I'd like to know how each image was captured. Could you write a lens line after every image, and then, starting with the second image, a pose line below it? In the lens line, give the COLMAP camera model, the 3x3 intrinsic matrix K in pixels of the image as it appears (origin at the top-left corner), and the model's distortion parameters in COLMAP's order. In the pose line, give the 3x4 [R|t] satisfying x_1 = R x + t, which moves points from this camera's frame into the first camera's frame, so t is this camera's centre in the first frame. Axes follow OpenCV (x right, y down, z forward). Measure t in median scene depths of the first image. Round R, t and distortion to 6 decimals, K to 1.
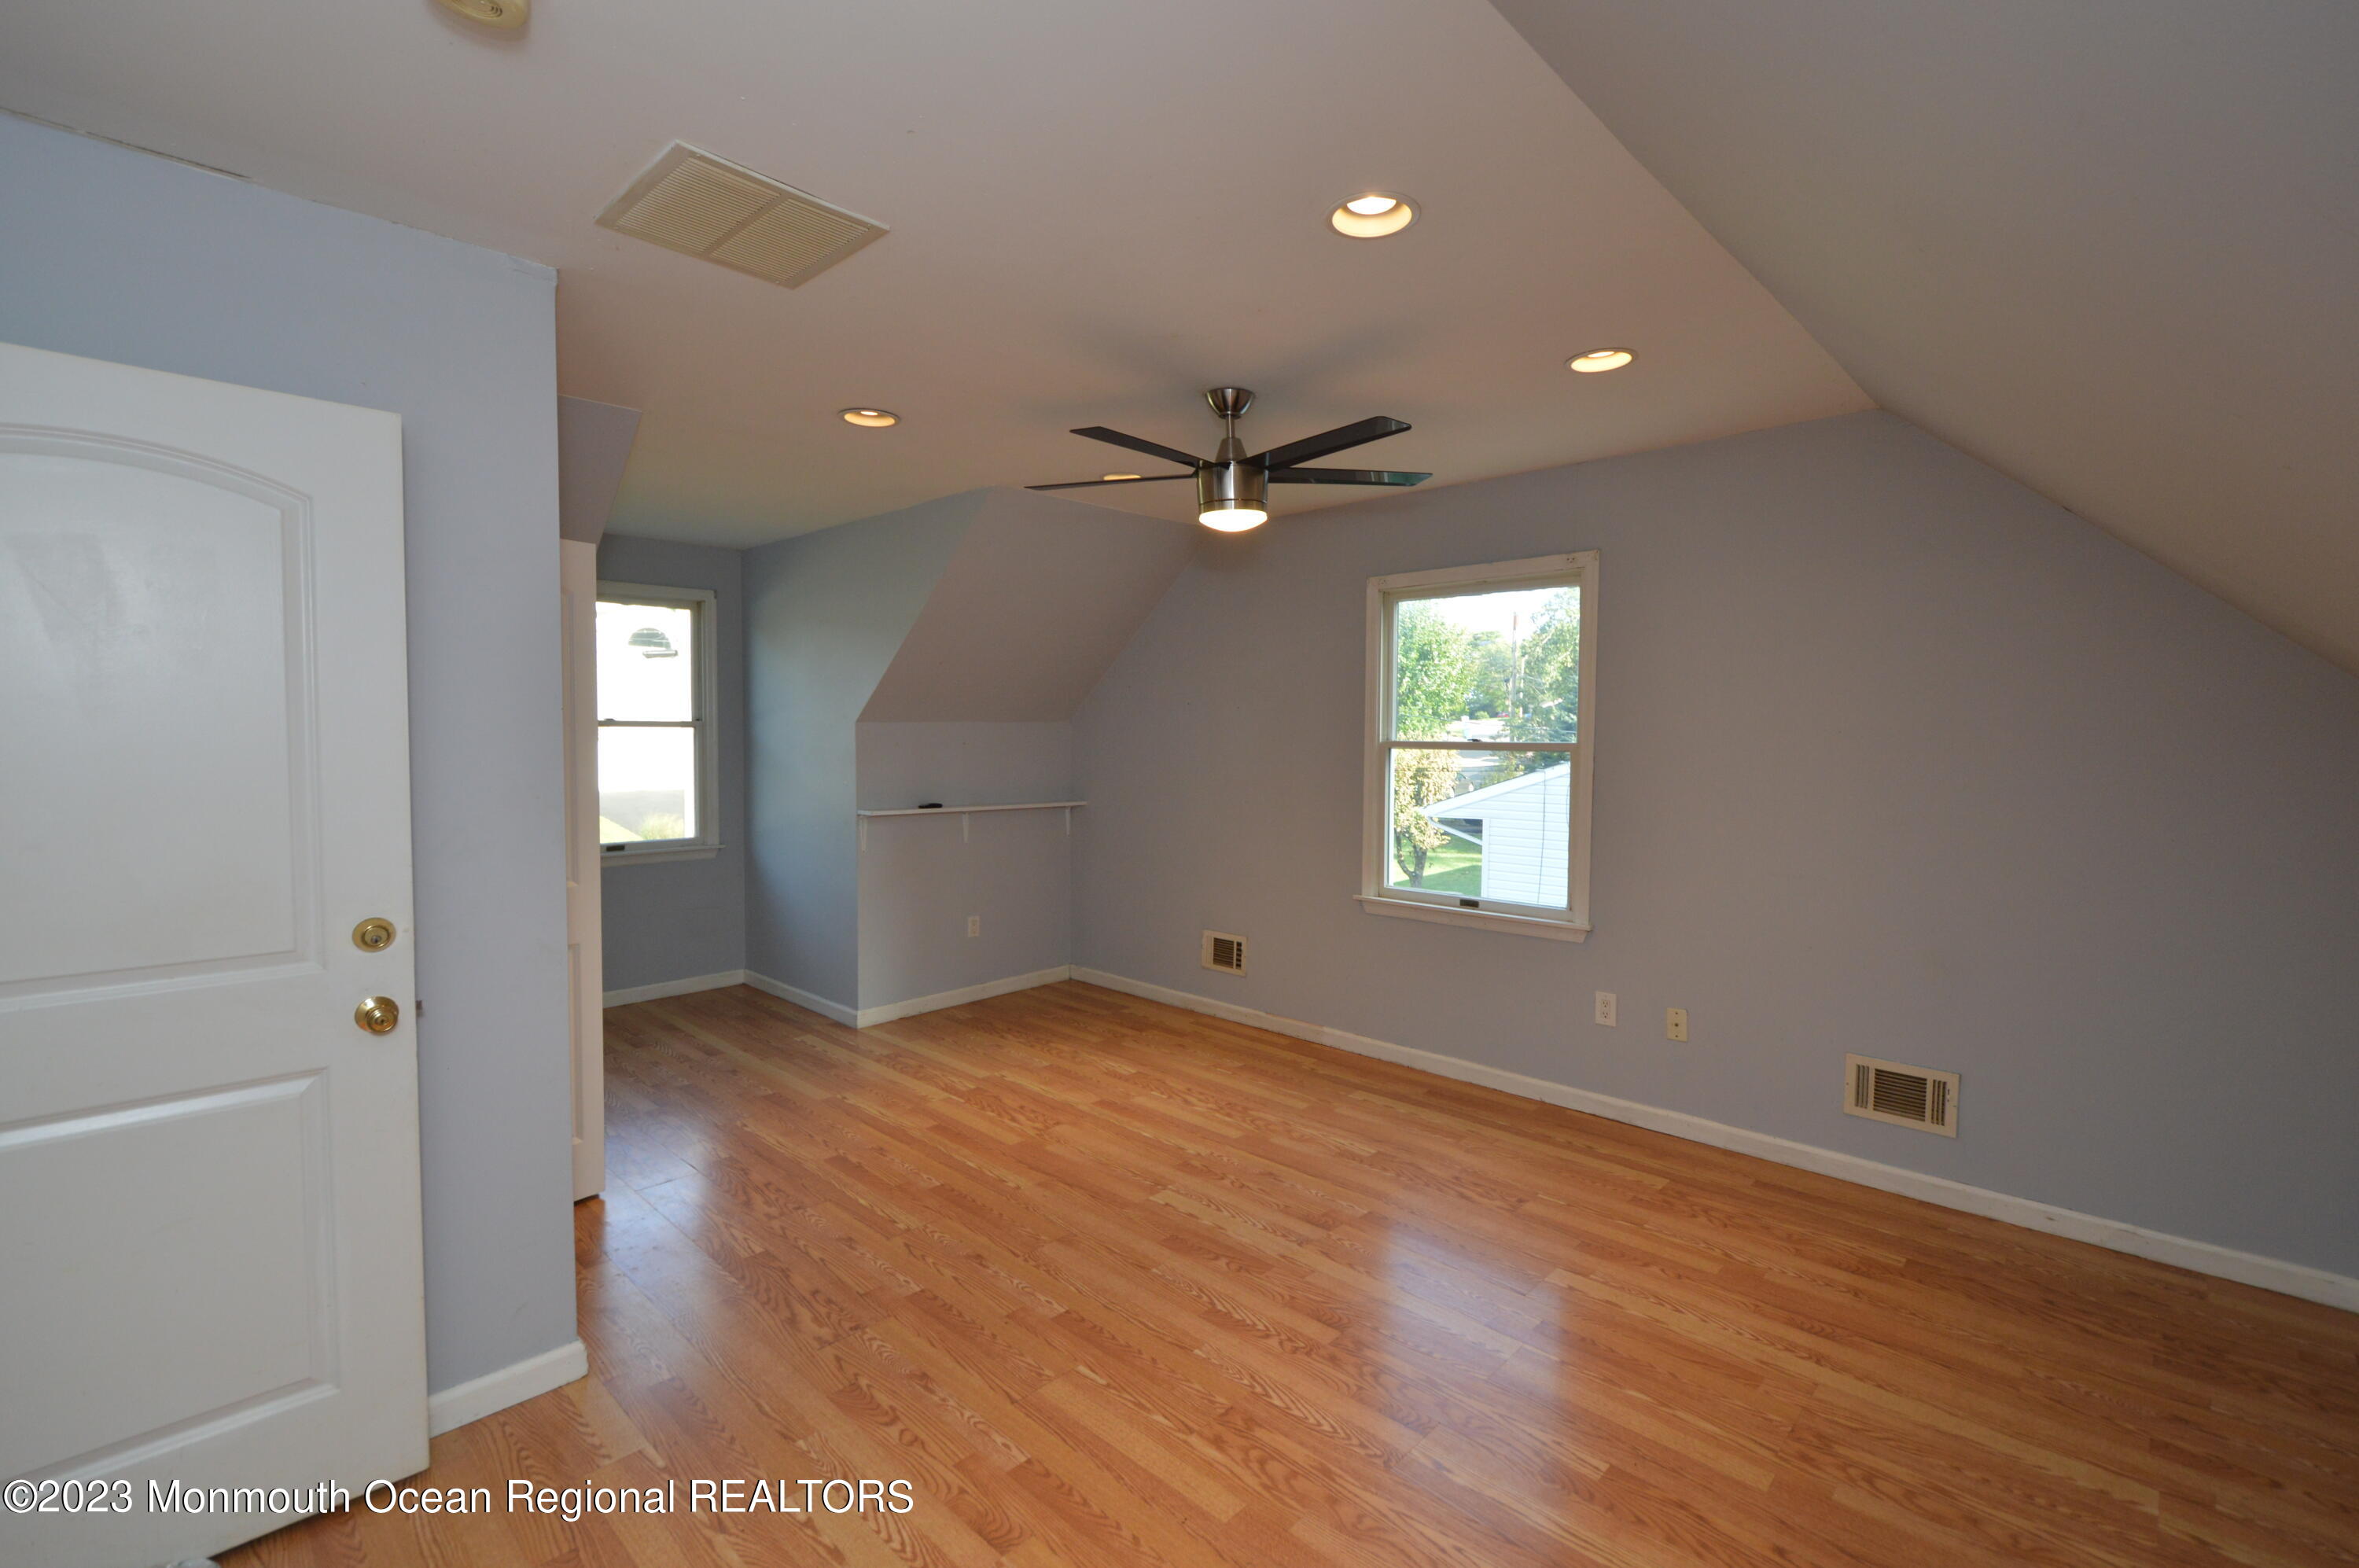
lens RADIAL K [[1044.0, 0, 1193.8], [0, 1044.0, 761.8], [0, 0, 1]] dist [0.014961, -0.009413]
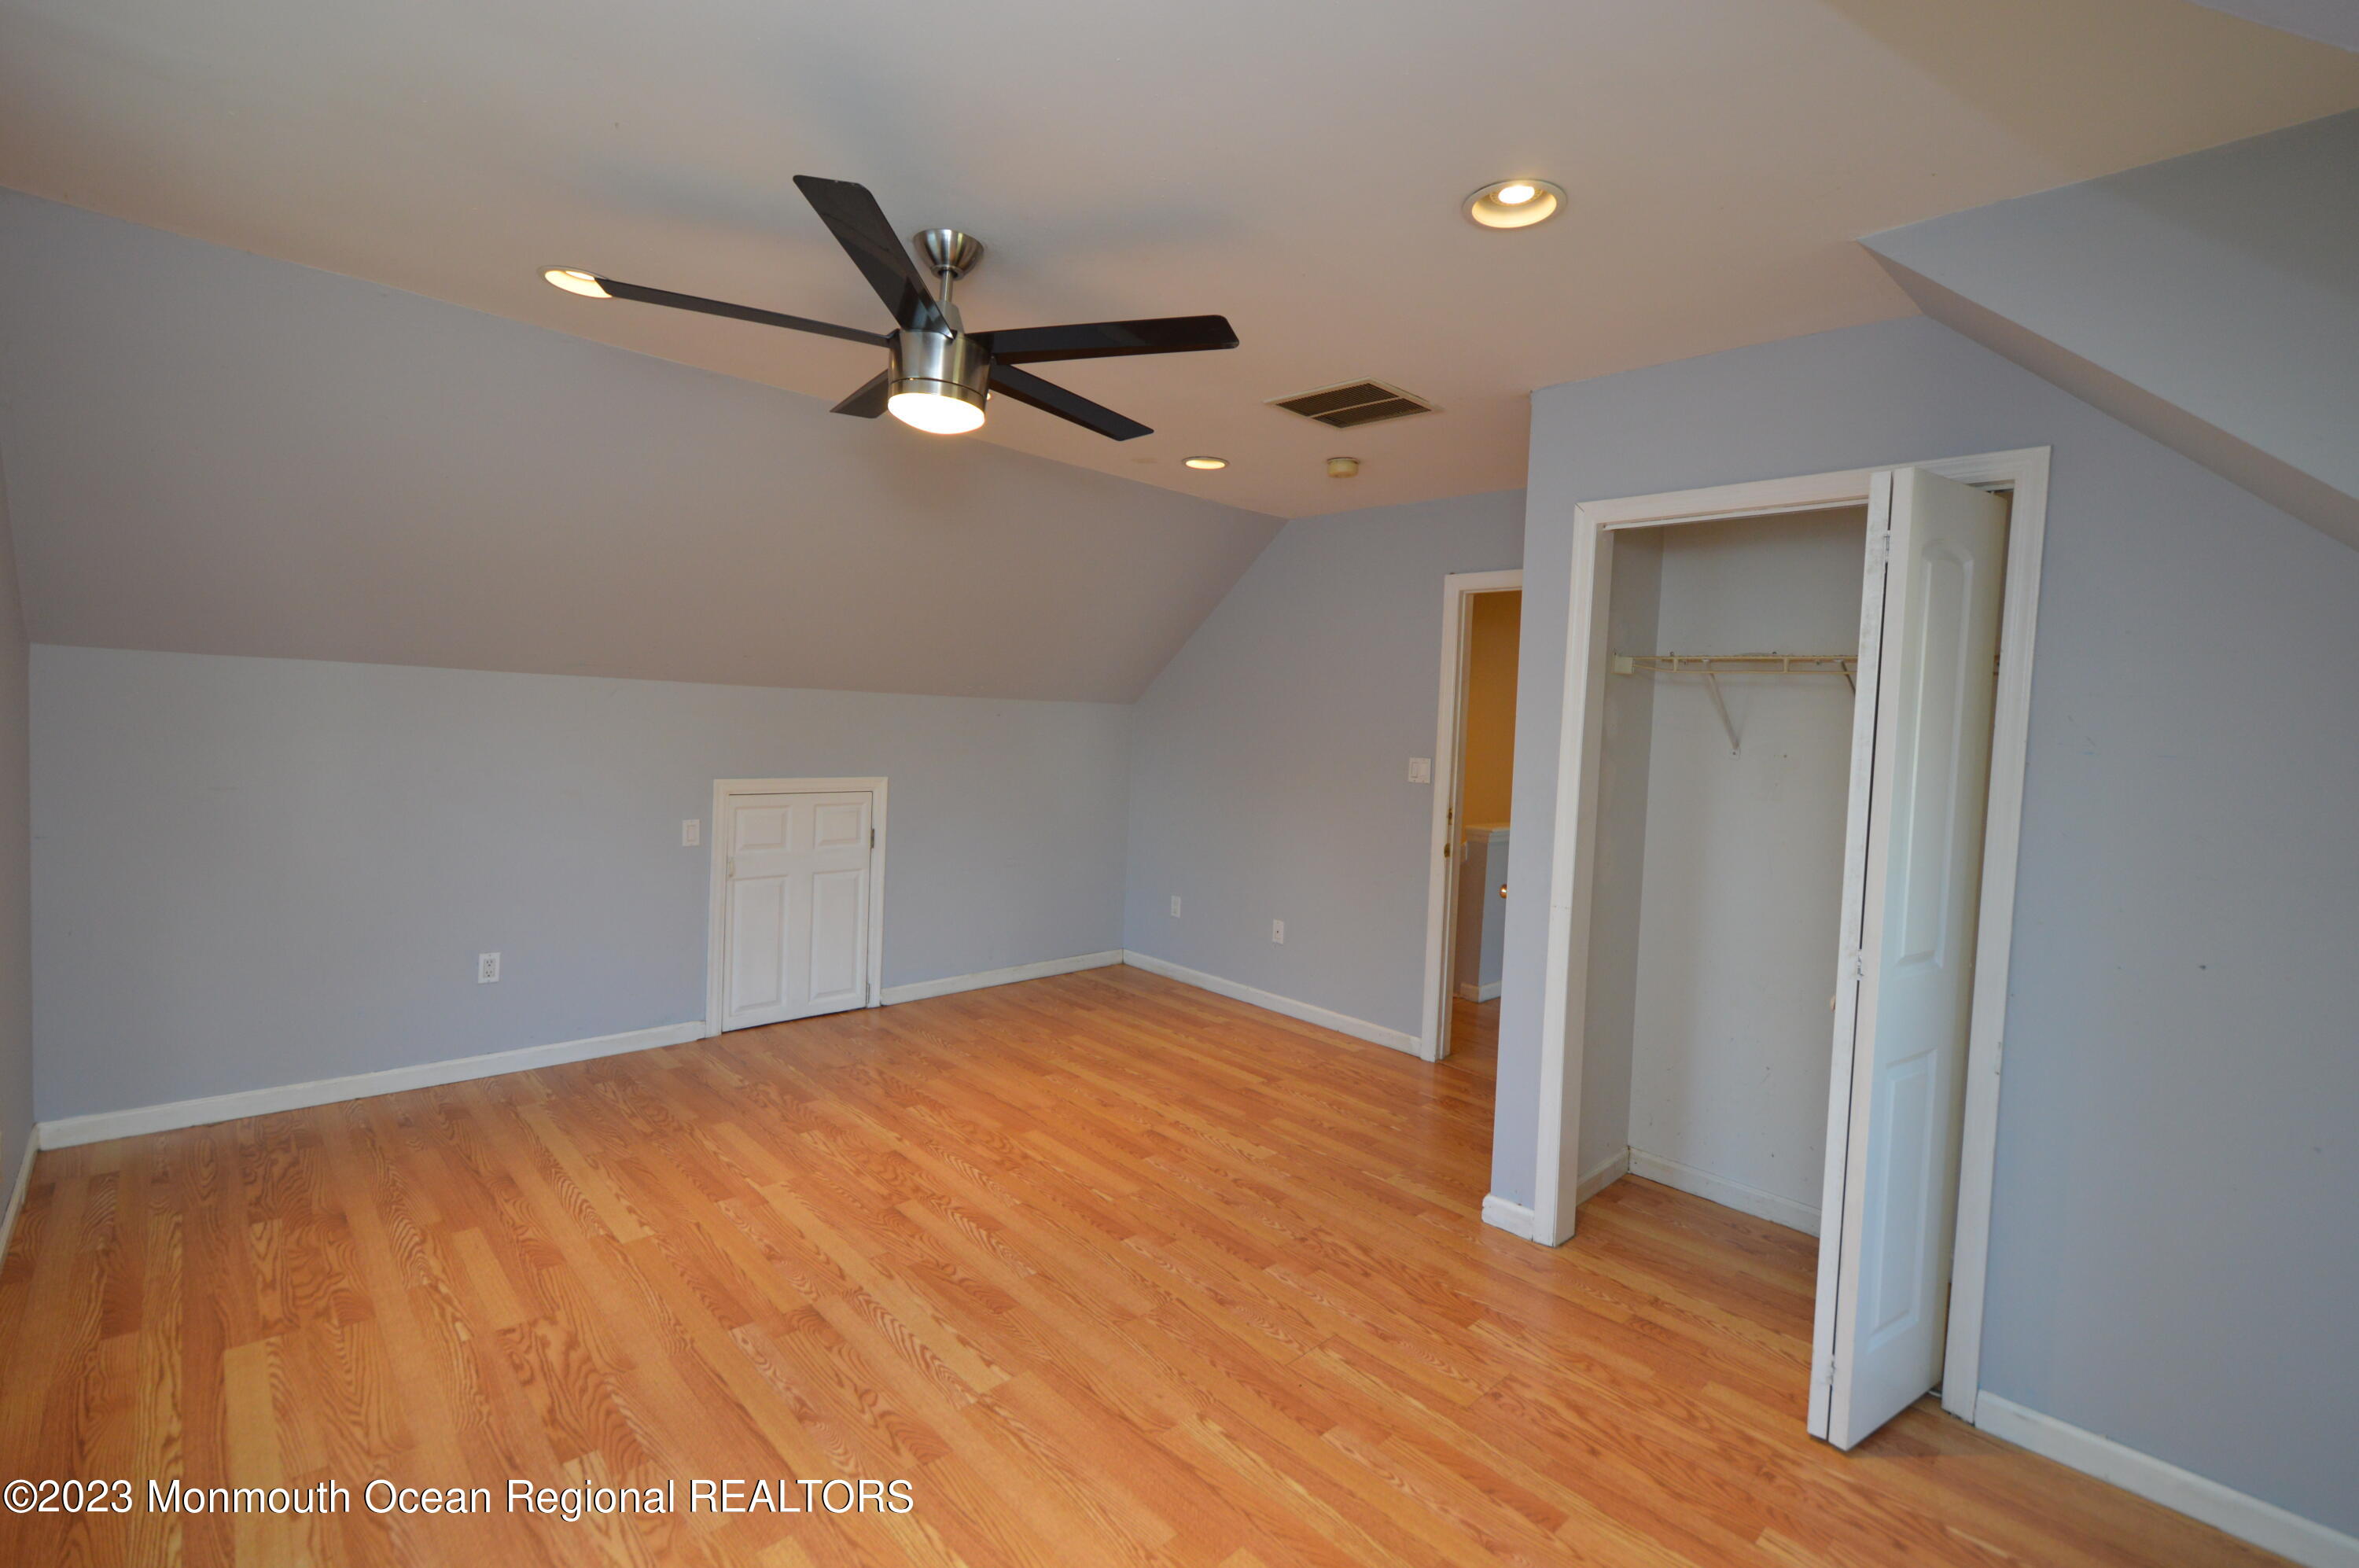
lens RADIAL K [[1044.0, 0, 1193.8], [0, 1044.0, 761.8], [0, 0, 1]] dist [0.014961, -0.009413]
pose [[-0.998175, -0.049447, 0.034676, -0.196239], [-0.046614, 0.995846, 0.078214, -0.064203], [-0.038399, 0.076455, -0.996333, 1.924838]]
